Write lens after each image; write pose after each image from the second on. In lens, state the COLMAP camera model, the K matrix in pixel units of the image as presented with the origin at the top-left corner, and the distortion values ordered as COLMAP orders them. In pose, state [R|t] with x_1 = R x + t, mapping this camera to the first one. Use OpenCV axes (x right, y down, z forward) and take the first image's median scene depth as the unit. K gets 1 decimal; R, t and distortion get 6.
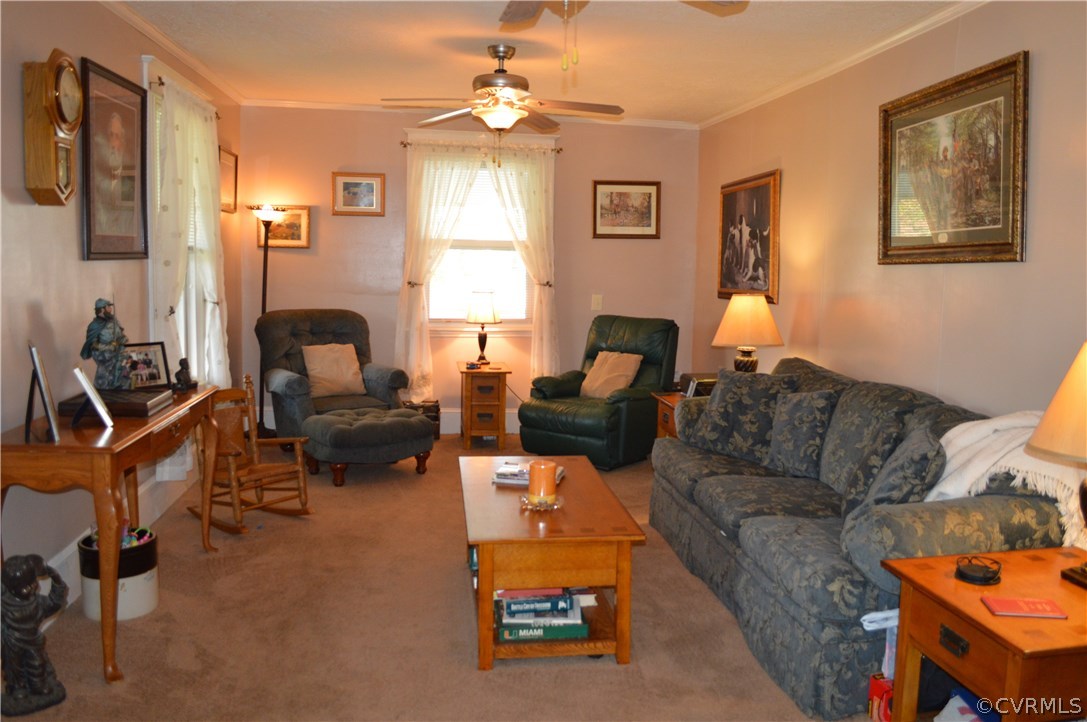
lens RADIAL K [[877.0, 0, 552.0], [0, 877.0, 361.6], [0, 0, 1]] dist [-0.077829, 0.006440]
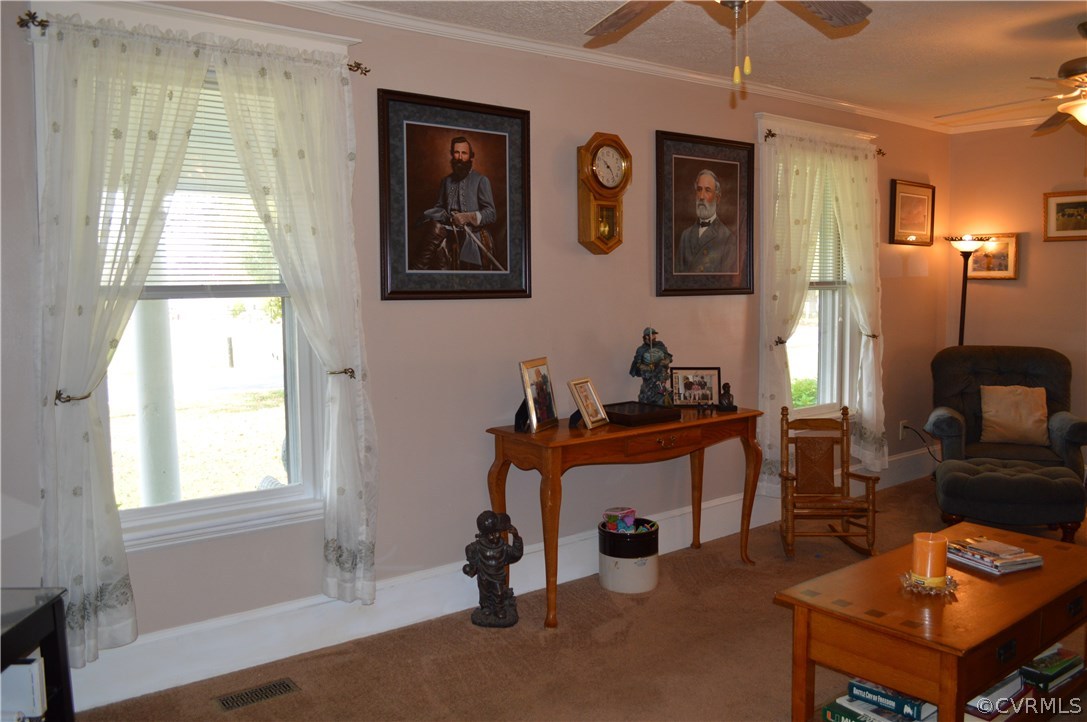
lens RADIAL K [[877.0, 0, 552.0], [0, 877.0, 361.6], [0, 0, 1]] dist [-0.077829, 0.006440]
pose [[0.505650, 0.050236, -0.861275, 0.308756], [-0.081105, 0.996650, 0.010516, -0.018070], [0.858918, 0.064536, 0.508030, 0.165843]]
